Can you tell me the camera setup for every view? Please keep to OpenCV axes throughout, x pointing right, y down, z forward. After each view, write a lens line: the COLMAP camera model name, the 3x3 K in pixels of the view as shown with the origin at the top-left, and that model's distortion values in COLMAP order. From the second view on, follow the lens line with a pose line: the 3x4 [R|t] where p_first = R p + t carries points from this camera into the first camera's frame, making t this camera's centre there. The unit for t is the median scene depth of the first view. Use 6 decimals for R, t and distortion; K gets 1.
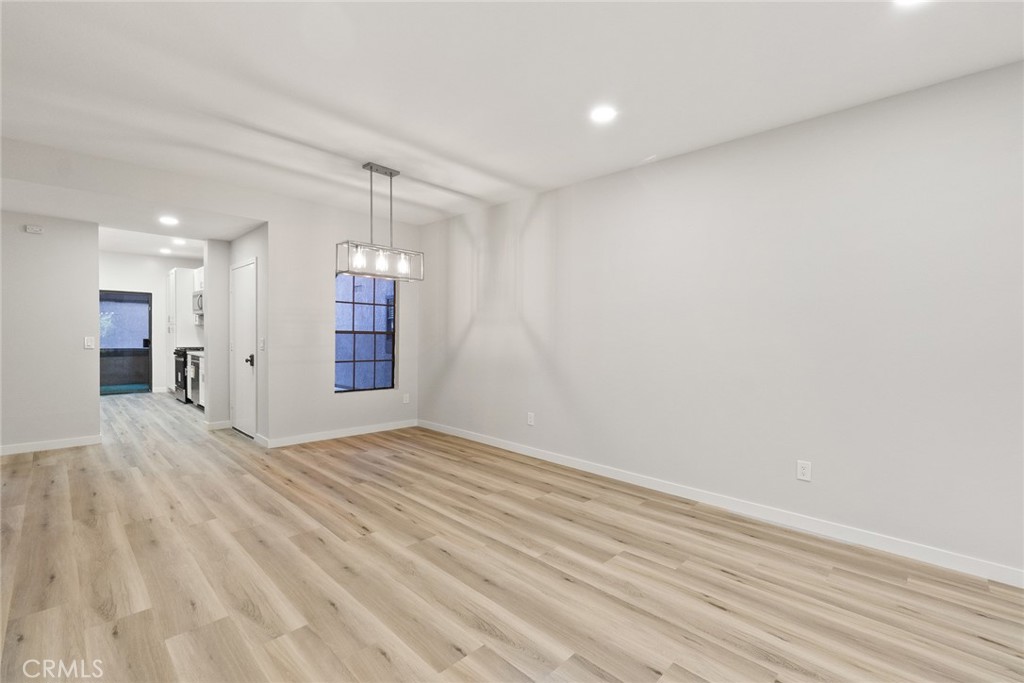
lens RADIAL K [[447.3, 0, 506.5], [0, 447.3, 341.5], [0, 0, 1]] dist [-0.000120, 0.000742]
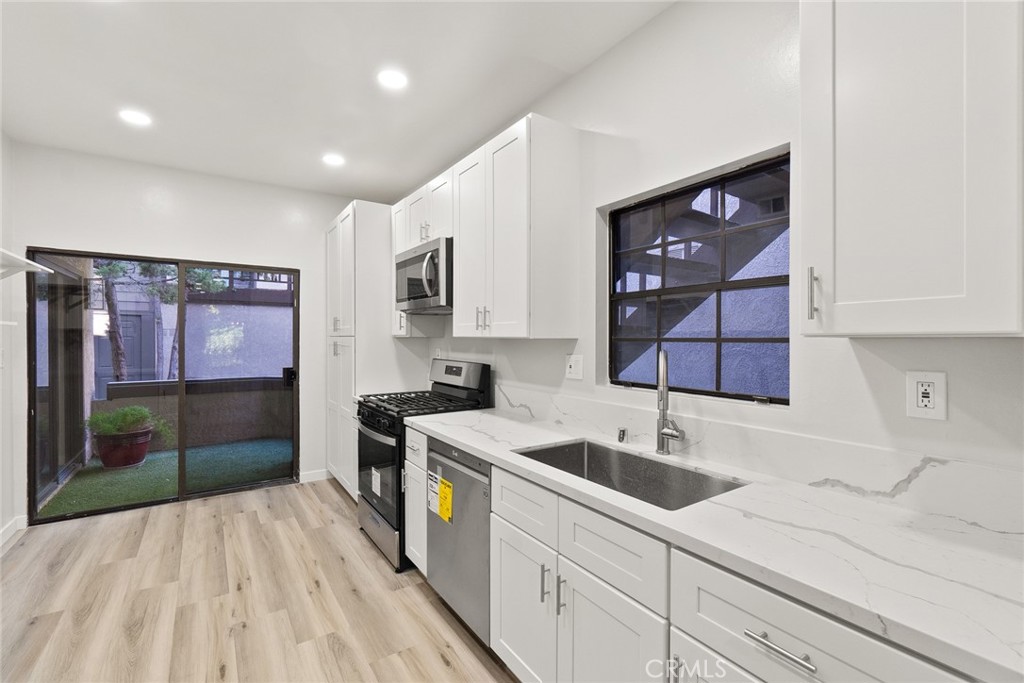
lens RADIAL K [[447.3, 0, 506.5], [0, 447.3, 341.5], [0, 0, 1]] dist [-0.000120, 0.000742]
pose [[0.980578, -0.004507, -0.196078, -1.131998], [0.001881, 0.999906, -0.013577, -0.060531], [0.196121, 0.012944, 0.980494, 1.353115]]
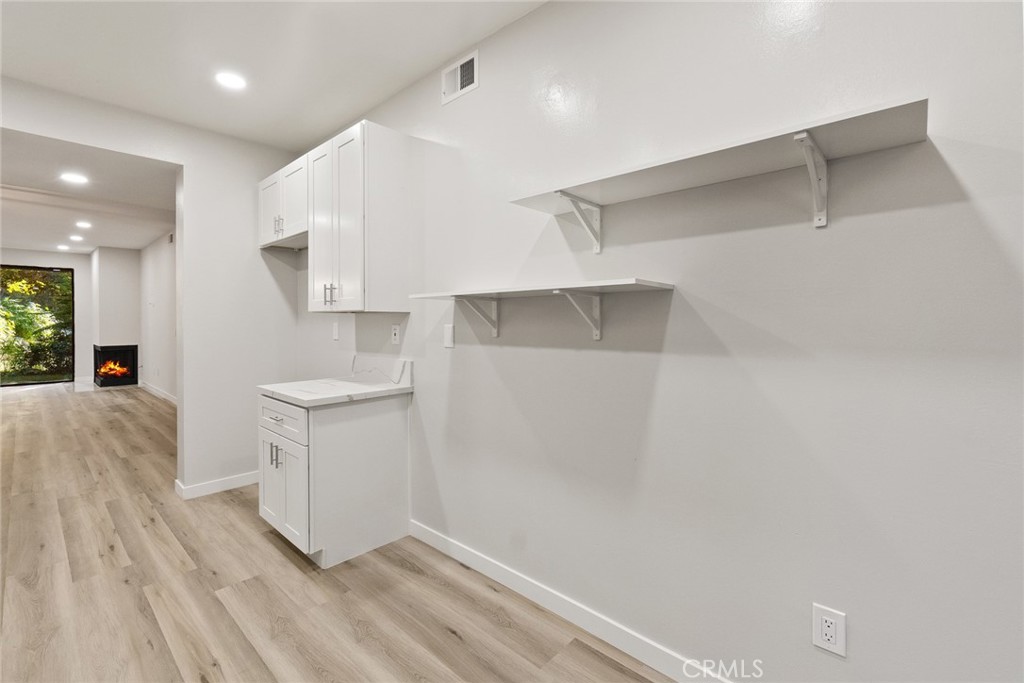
lens RADIAL K [[459.2, 0, 508.3], [0, 459.2, 317.5], [0, 0, 1]] dist [-0.003685, -0.000370]
pose [[0.999872, -0.010402, 0.012174, -0.950884], [0.010502, 0.999912, -0.008159, -0.054454], [-0.012088, 0.008286, 0.999893, 1.171844]]
